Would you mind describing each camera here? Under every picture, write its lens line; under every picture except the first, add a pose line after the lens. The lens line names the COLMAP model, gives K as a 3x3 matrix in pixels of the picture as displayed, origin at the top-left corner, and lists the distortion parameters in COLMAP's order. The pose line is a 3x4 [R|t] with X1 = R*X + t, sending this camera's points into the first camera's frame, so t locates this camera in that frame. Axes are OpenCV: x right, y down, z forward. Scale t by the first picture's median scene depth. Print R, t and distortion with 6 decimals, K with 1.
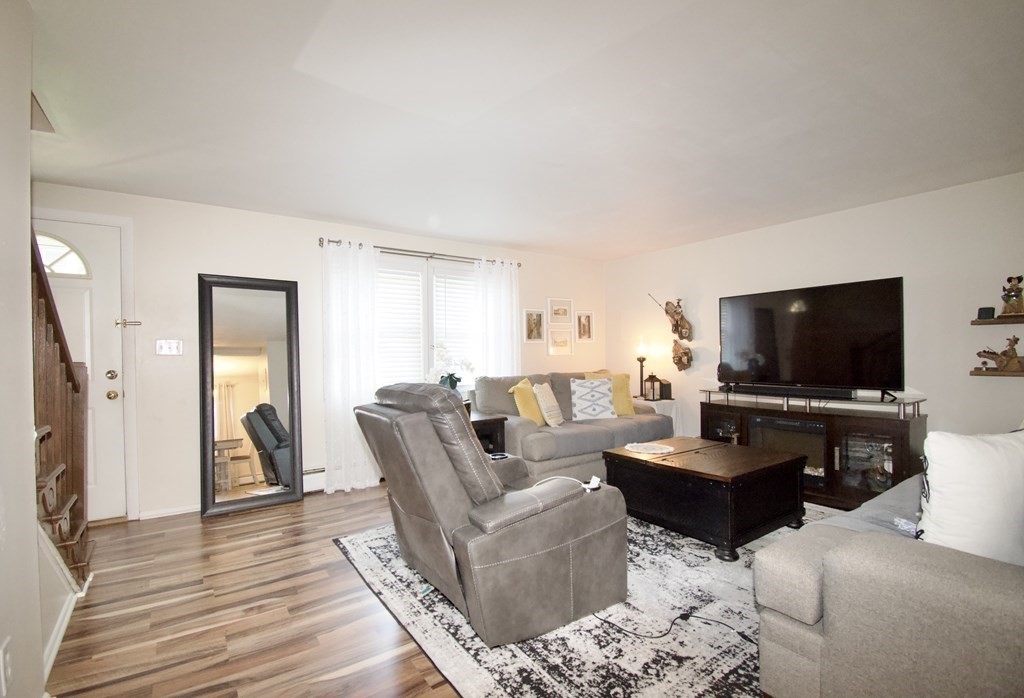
lens RADIAL K [[466.1, 0, 512.0], [0, 466.1, 349.0], [0, 0, 1]] dist [0.020631, -0.030107]
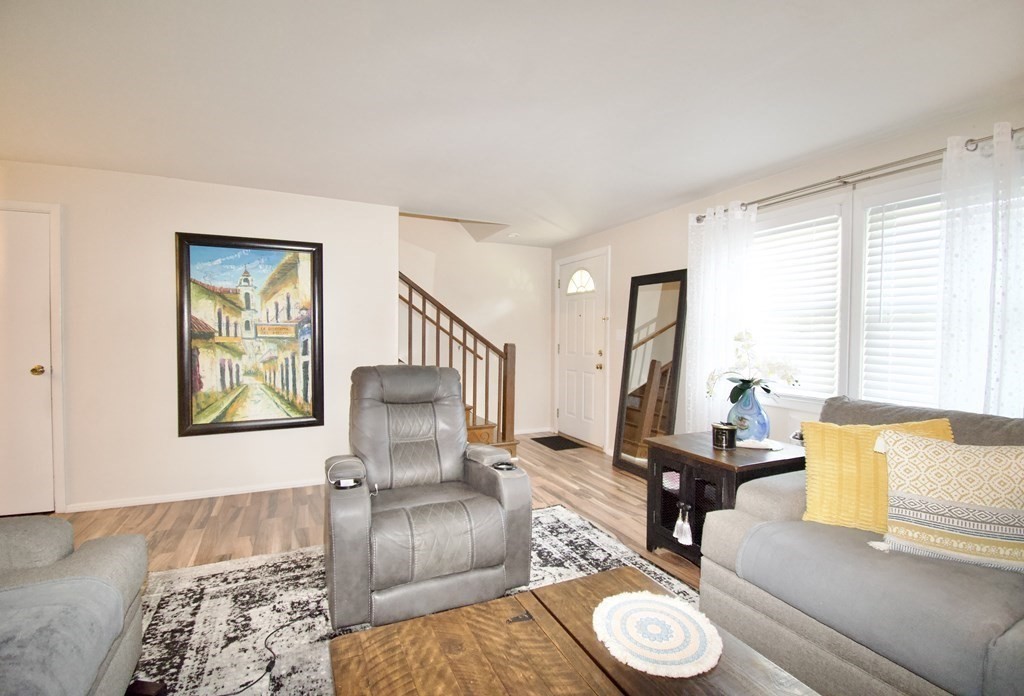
lens RADIAL K [[466.1, 0, 512.0], [0, 466.1, 348.0], [0, 0, 1]] dist [0.020631, -0.030107]
pose [[-0.180897, 0.035297, -0.982868, 1.236557], [-0.002552, 0.999336, 0.036358, -0.029360], [0.983499, 0.009085, -0.180687, 1.785863]]
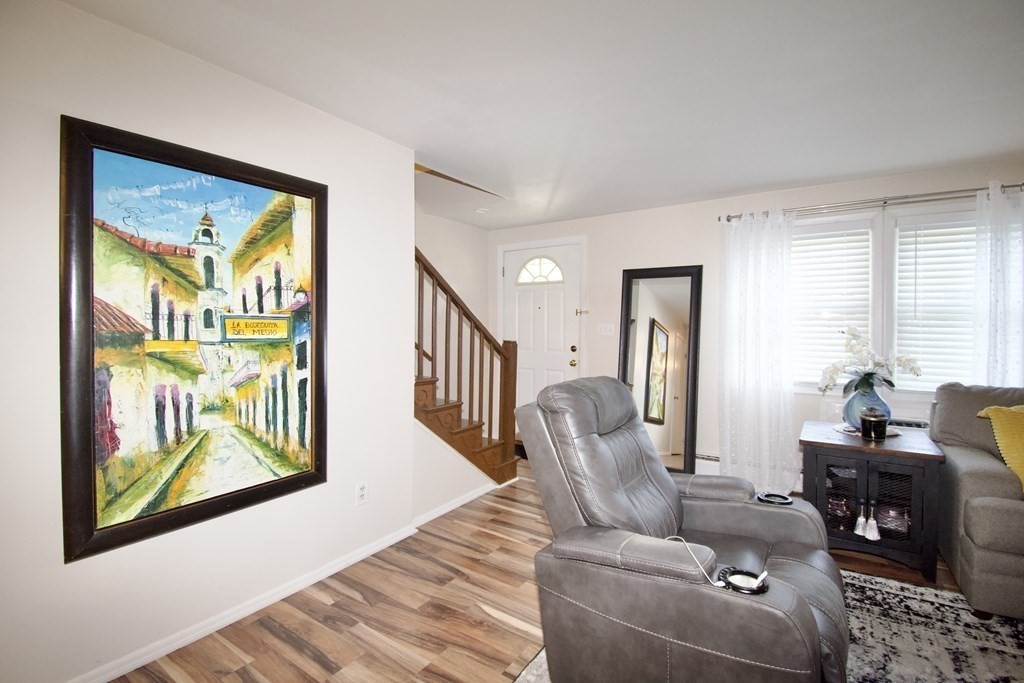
lens RADIAL K [[461.8, 0, 516.7], [0, 461.8, 329.5], [0, 0, 1]] dist [0.000128, -0.015239]
pose [[0.359050, 0.014931, -0.933199, 0.700493], [-0.003265, 0.999886, 0.014741, -0.042616], [0.933313, -0.002246, 0.359058, 0.599799]]
